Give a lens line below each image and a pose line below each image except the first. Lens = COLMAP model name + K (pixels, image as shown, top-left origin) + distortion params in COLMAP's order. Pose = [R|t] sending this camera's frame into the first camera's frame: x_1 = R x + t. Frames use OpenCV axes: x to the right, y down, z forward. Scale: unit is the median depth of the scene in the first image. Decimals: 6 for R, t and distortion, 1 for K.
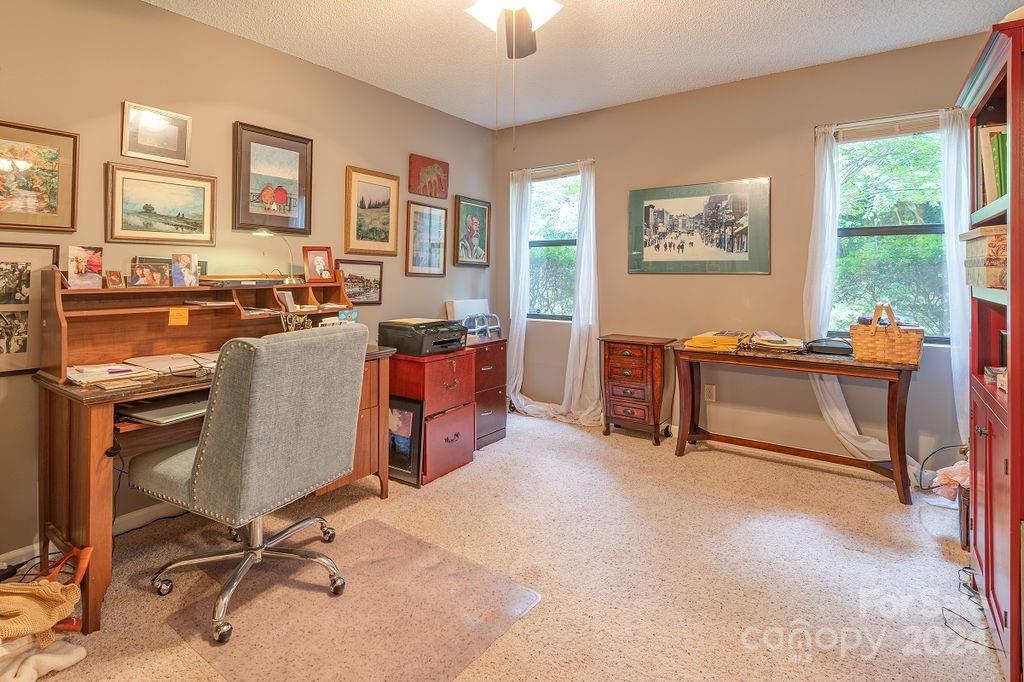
lens RADIAL K [[483.4, 0, 512.9], [0, 483.4, 277.3], [0, 0, 1]] dist [0.020823, -0.013066]
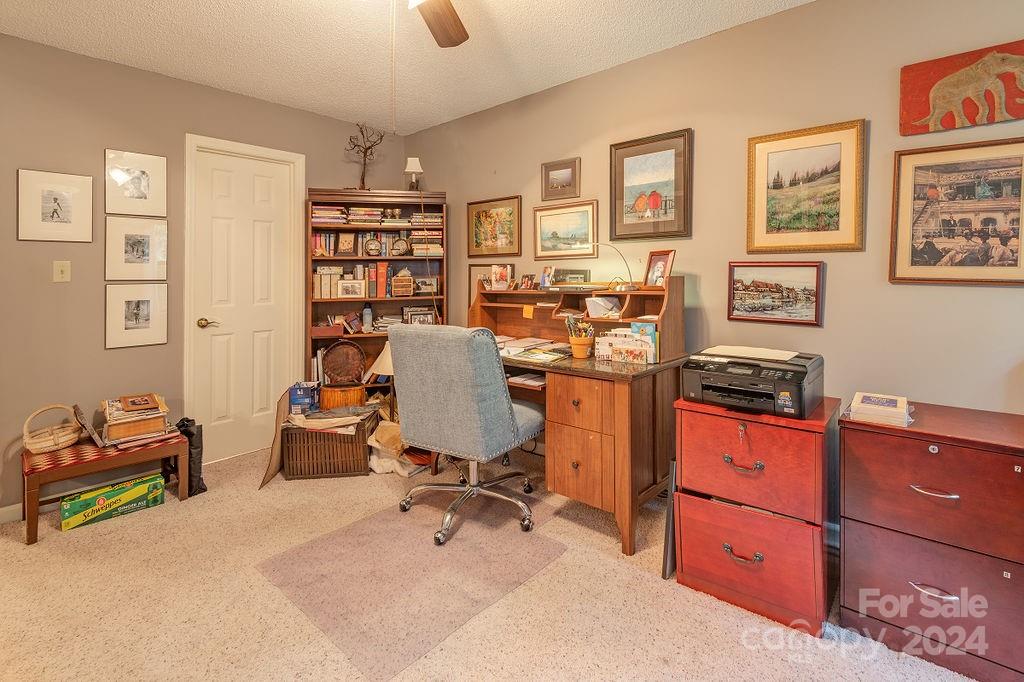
lens RADIAL K [[483.4, 0, 512.9], [0, 483.4, 277.3], [0, 0, 1]] dist [0.020823, -0.013066]
pose [[-0.077208, -0.002277, -0.997012, 0.510645], [-0.000414, 0.999997, -0.002252, -0.011016], [0.997015, 0.000238, -0.077209, 0.774456]]
